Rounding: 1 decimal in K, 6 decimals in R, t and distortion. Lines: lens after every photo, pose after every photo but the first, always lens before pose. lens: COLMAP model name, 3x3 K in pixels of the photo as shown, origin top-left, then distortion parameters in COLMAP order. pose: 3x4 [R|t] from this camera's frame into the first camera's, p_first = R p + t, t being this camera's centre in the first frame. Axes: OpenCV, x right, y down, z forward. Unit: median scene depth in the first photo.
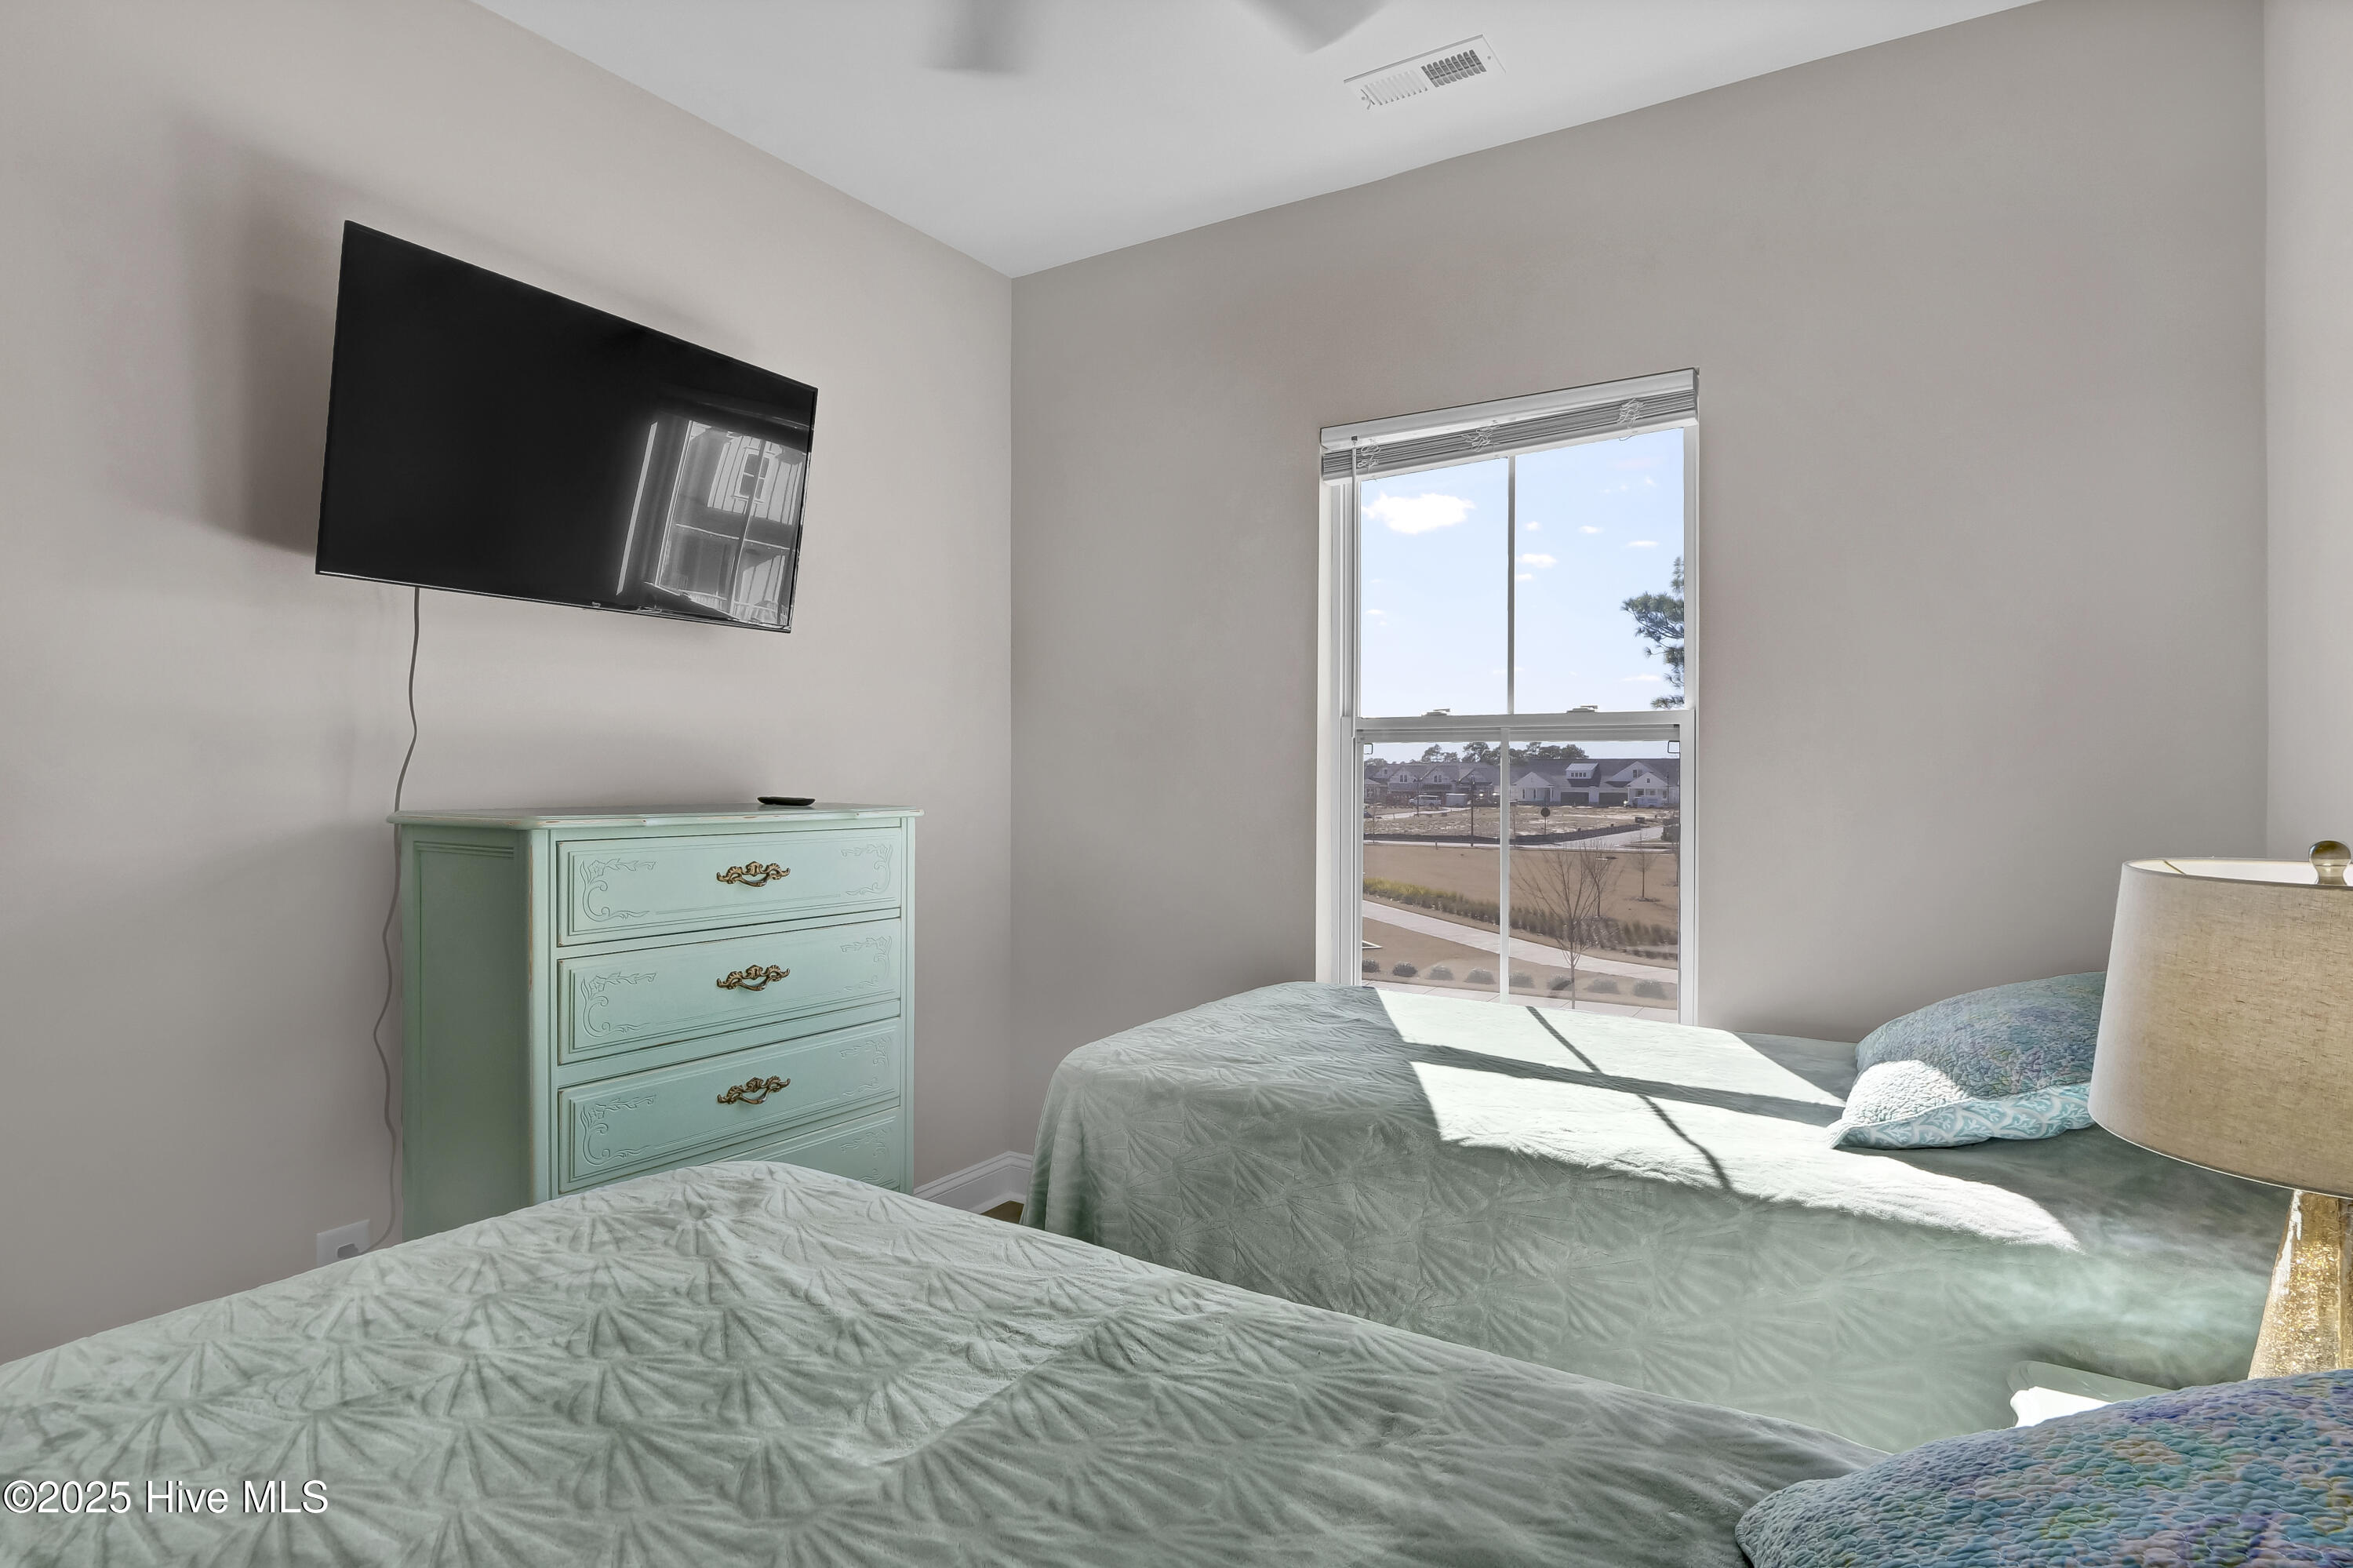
lens RADIAL K [[1175.5, 0, 1191.0], [0, 1175.5, 795.4], [0, 0, 1]] dist [0.000706, -0.007446]
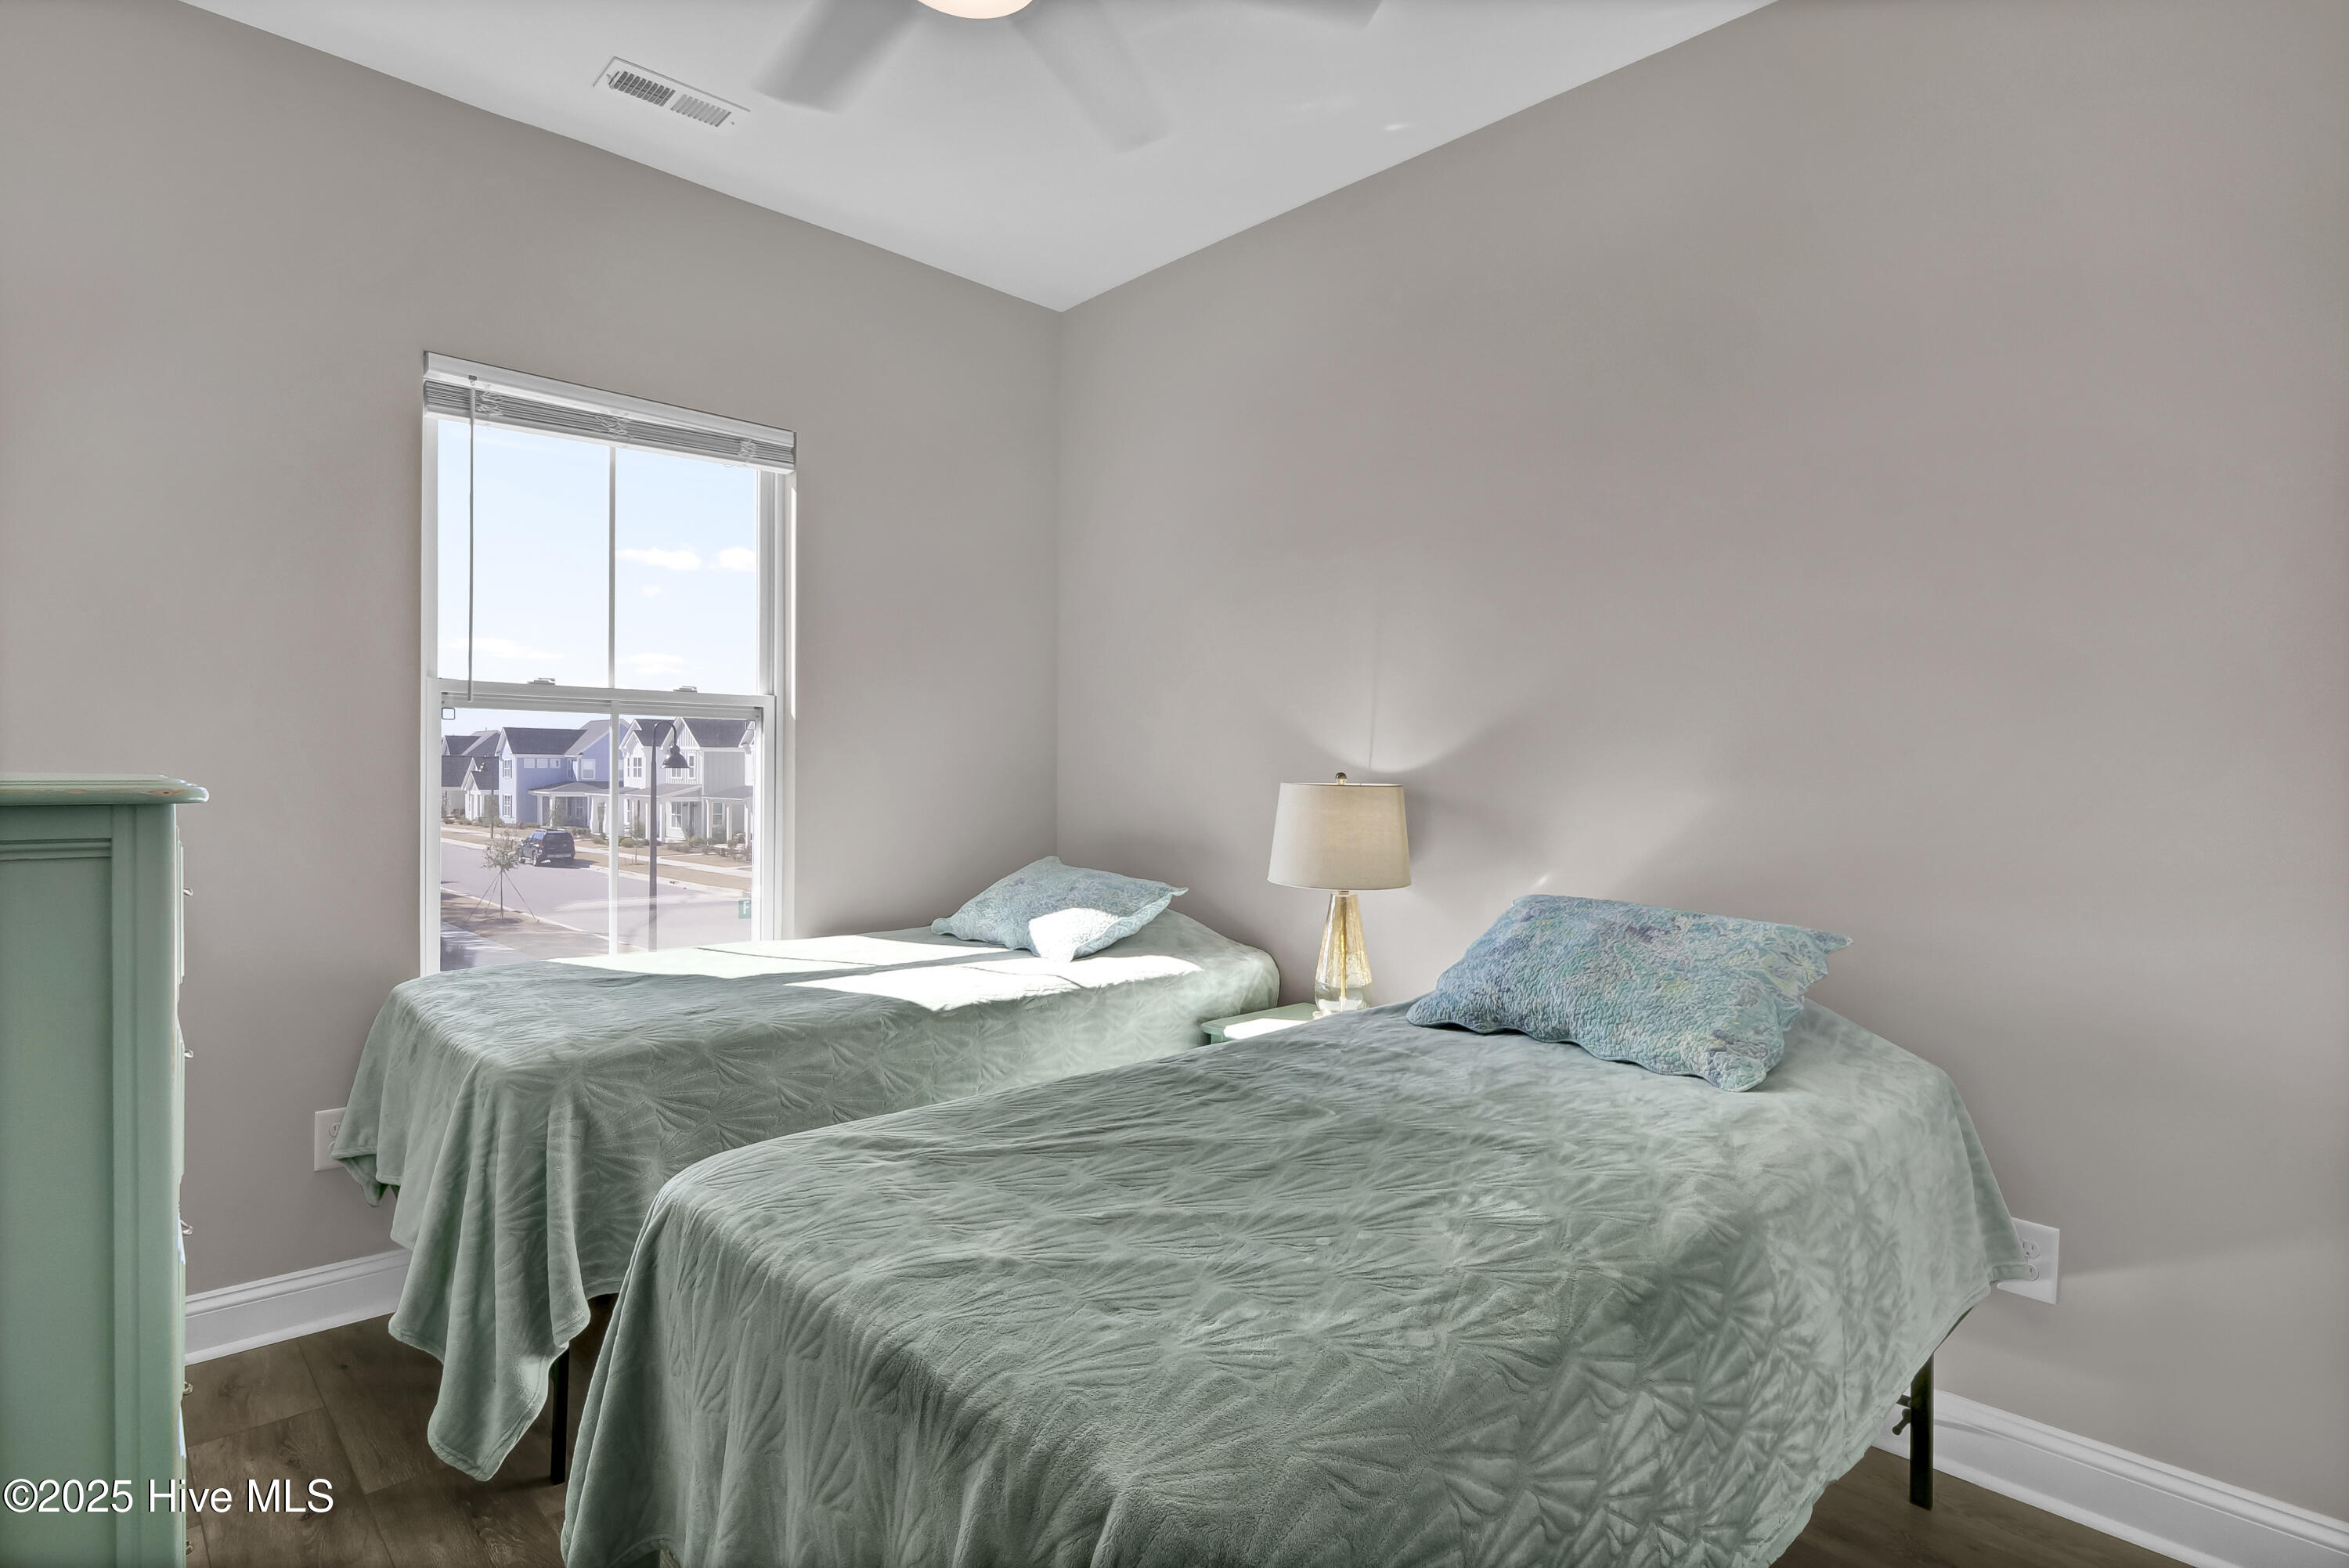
lens RADIAL K [[1173.3, 0, 1182.8], [0, 1173.3, 772.2], [0, 0, 1]] dist [0.000706, -0.007446]
pose [[0.249587, -0.005450, 0.968337, -0.675524], [0.007553, 0.999965, 0.003681, 0.008339], [-0.968323, 0.006395, 0.249619, 0.247929]]
